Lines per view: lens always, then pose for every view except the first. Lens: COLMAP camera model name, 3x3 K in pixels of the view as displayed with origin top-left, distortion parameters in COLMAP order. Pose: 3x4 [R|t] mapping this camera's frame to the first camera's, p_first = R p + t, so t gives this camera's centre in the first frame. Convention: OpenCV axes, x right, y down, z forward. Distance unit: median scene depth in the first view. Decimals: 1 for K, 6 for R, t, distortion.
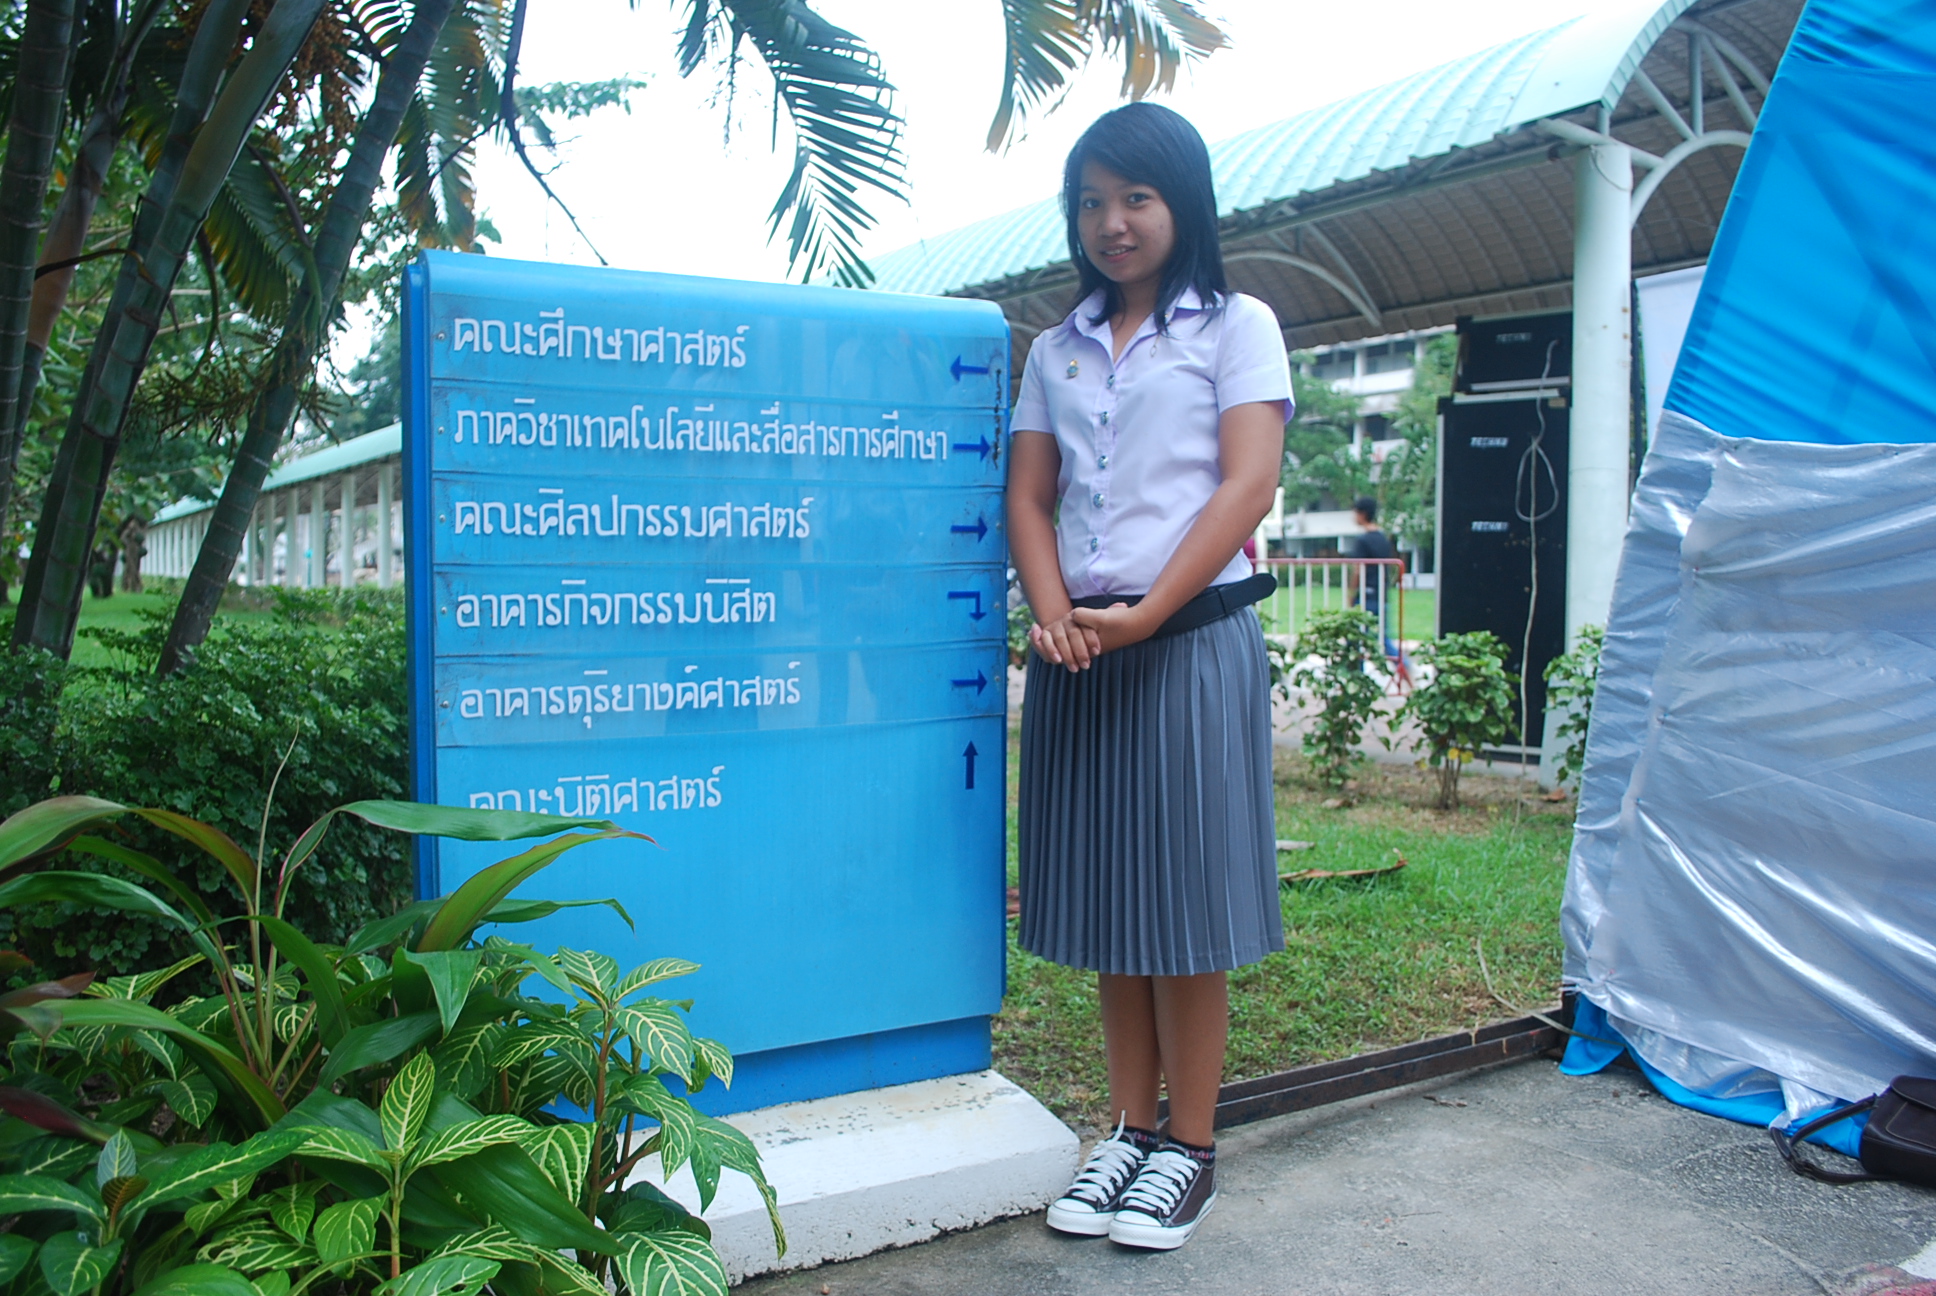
lens RADIAL K [[1527.6, 0, 968.0], [0, 1527.6, 648.0], [0, 0, 1]] dist [-0.080893, 0.010003]
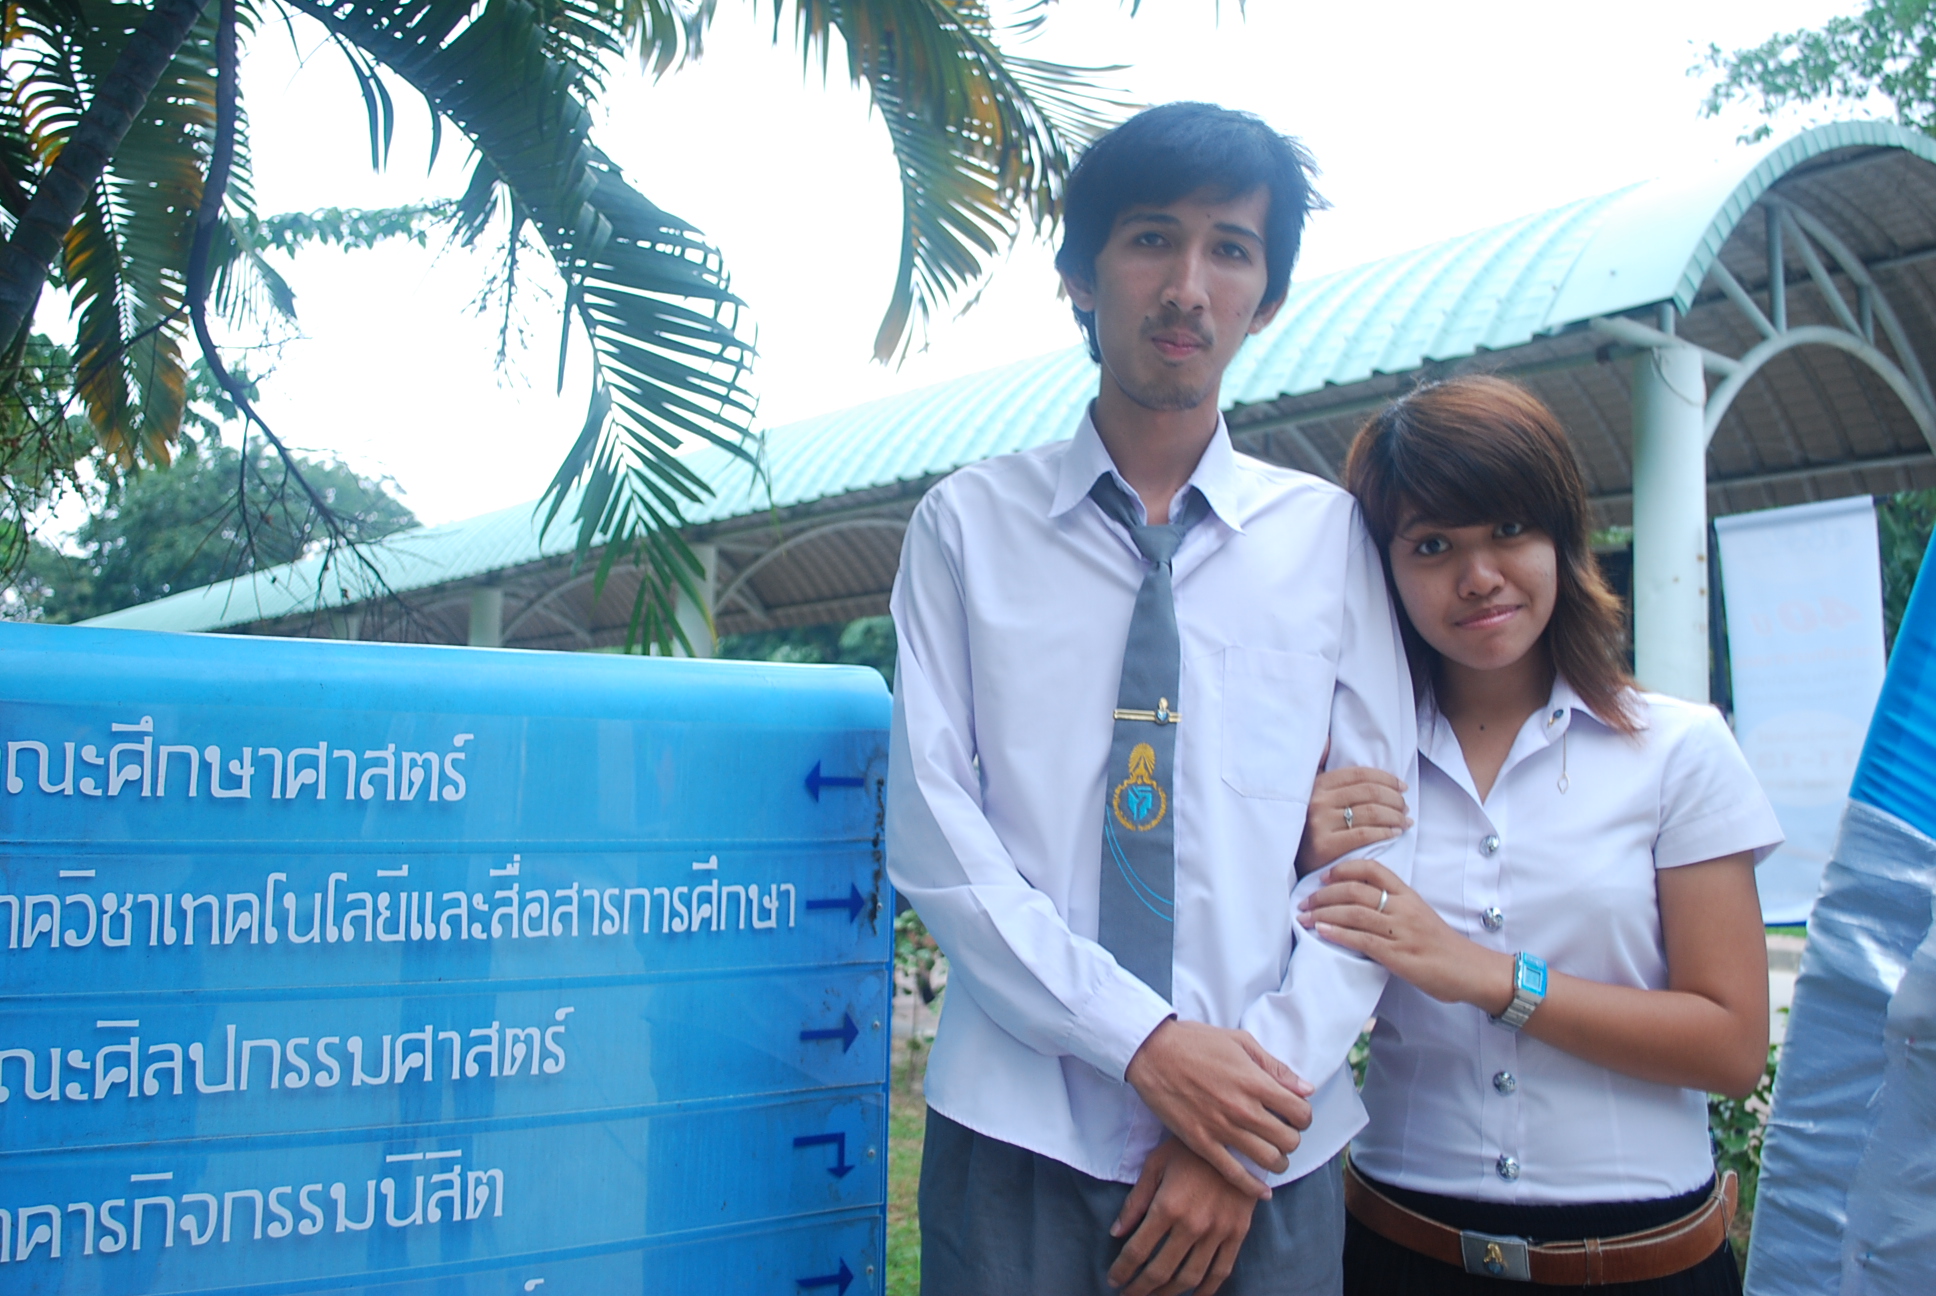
lens RADIAL K [[1880.8, 0, 968.0], [0, 1880.8, 648.0], [0, 0, 1]] dist [-0.062181, 0.002409]
pose [[0.997827, 0.019612, 0.062903, 0.006590], [-0.011428, 0.991718, -0.127925, -0.146688], [-0.064891, 0.126928, 0.989787, 0.226004]]
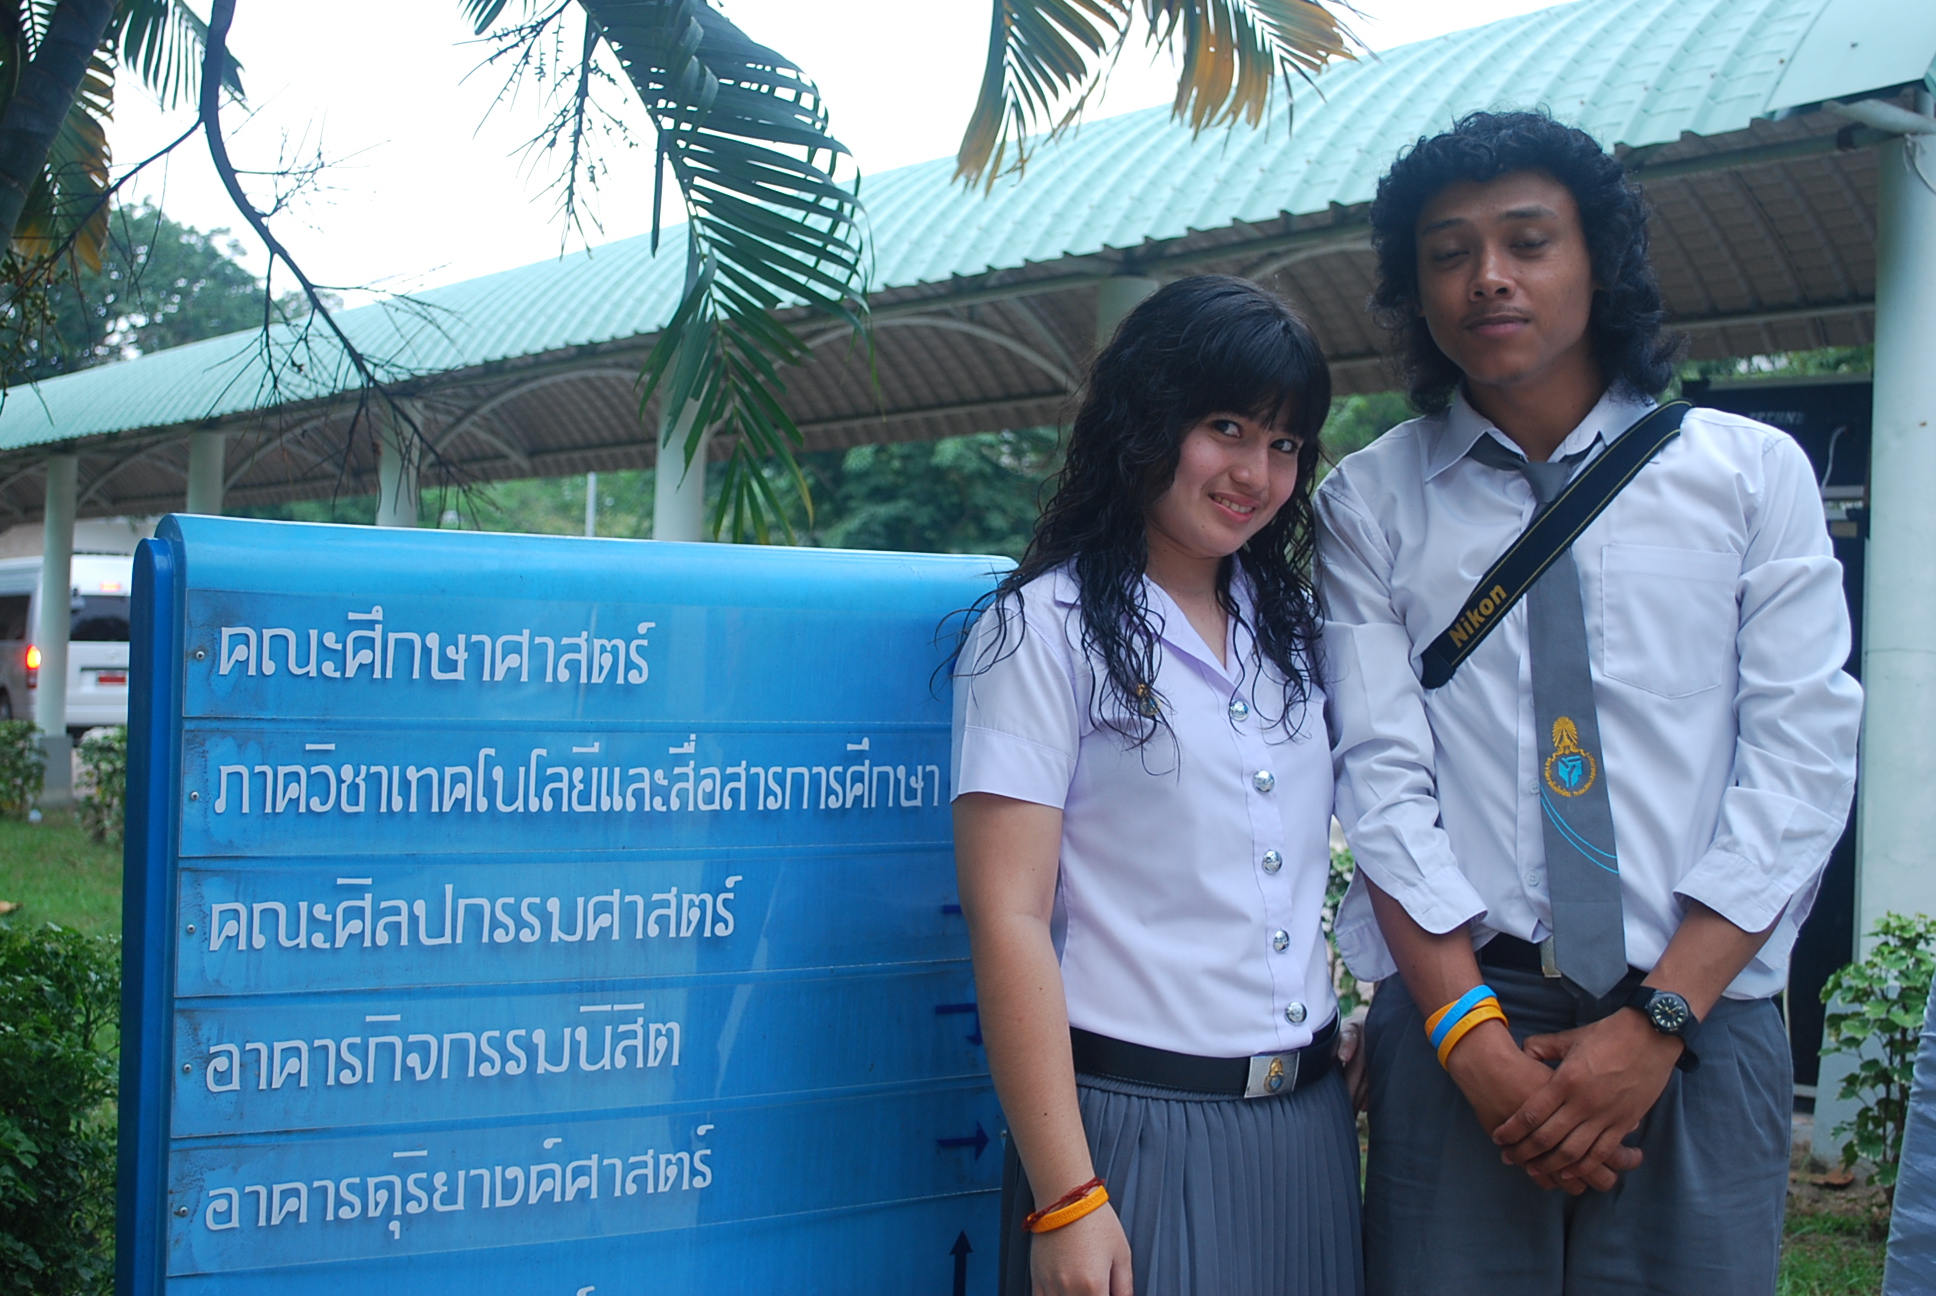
lens RADIAL K [[2577.6, 0, 961.0], [0, 2577.6, 643.5], [0, 0, 1]] dist [-0.025812, 0.001103]
pose [[0.998673, 0.026644, 0.044073, -0.058196], [-0.023922, 0.997840, -0.061183, -0.132417], [-0.045608, 0.060047, 0.997153, -0.122946]]
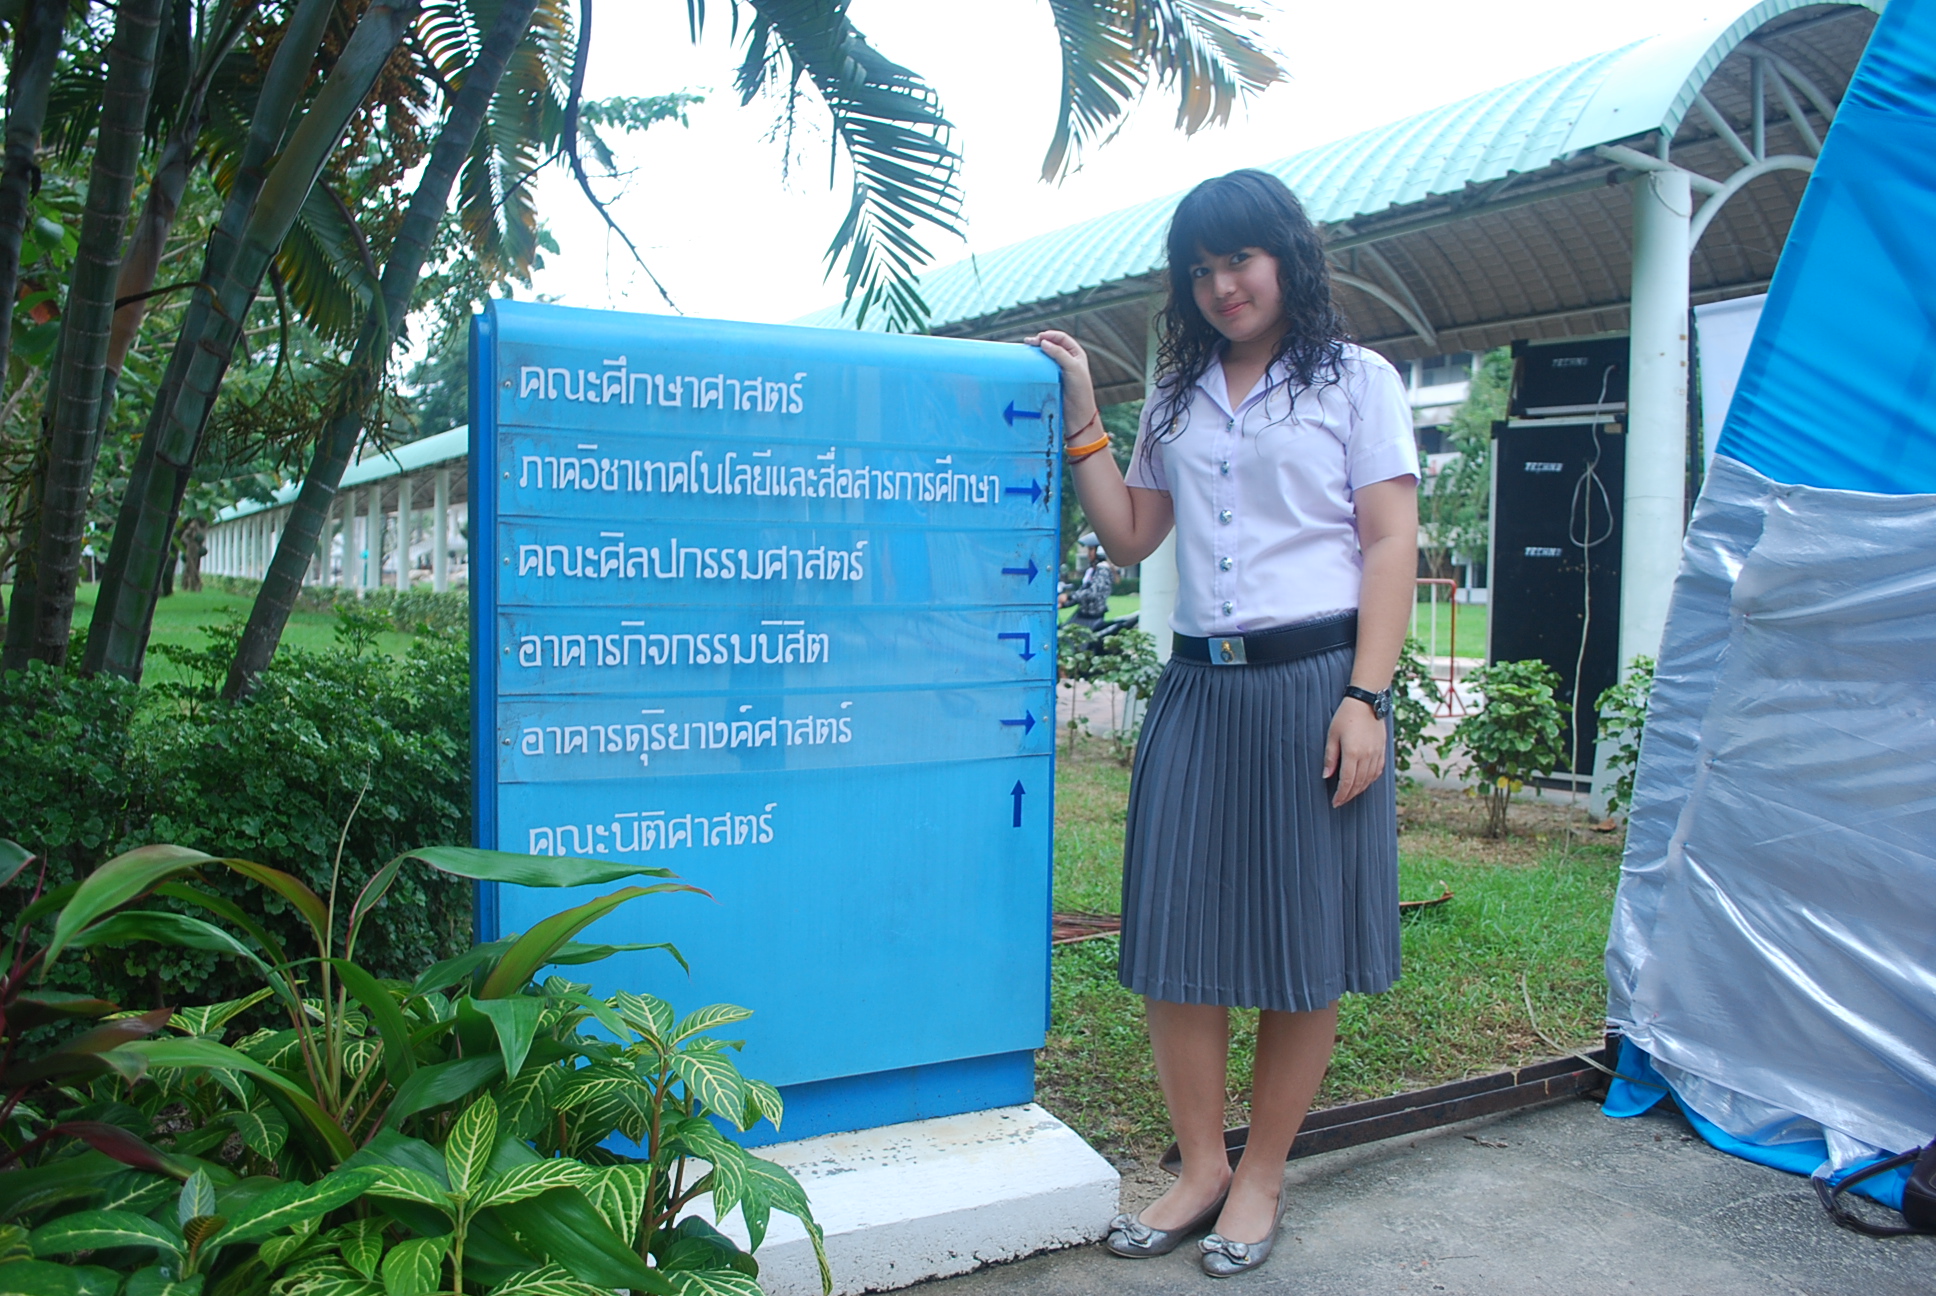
lens RADIAL K [[1529.6, 0, 963.6], [0, 1529.6, 651.4], [0, 0, 1]] dist [-0.081290, 0.011139]
pose [[0.999306, 0.013708, -0.034646, -0.000682], [-0.013811, 0.999901, -0.002760, -0.022840], [0.034605, 0.003236, 0.999396, -0.017798]]
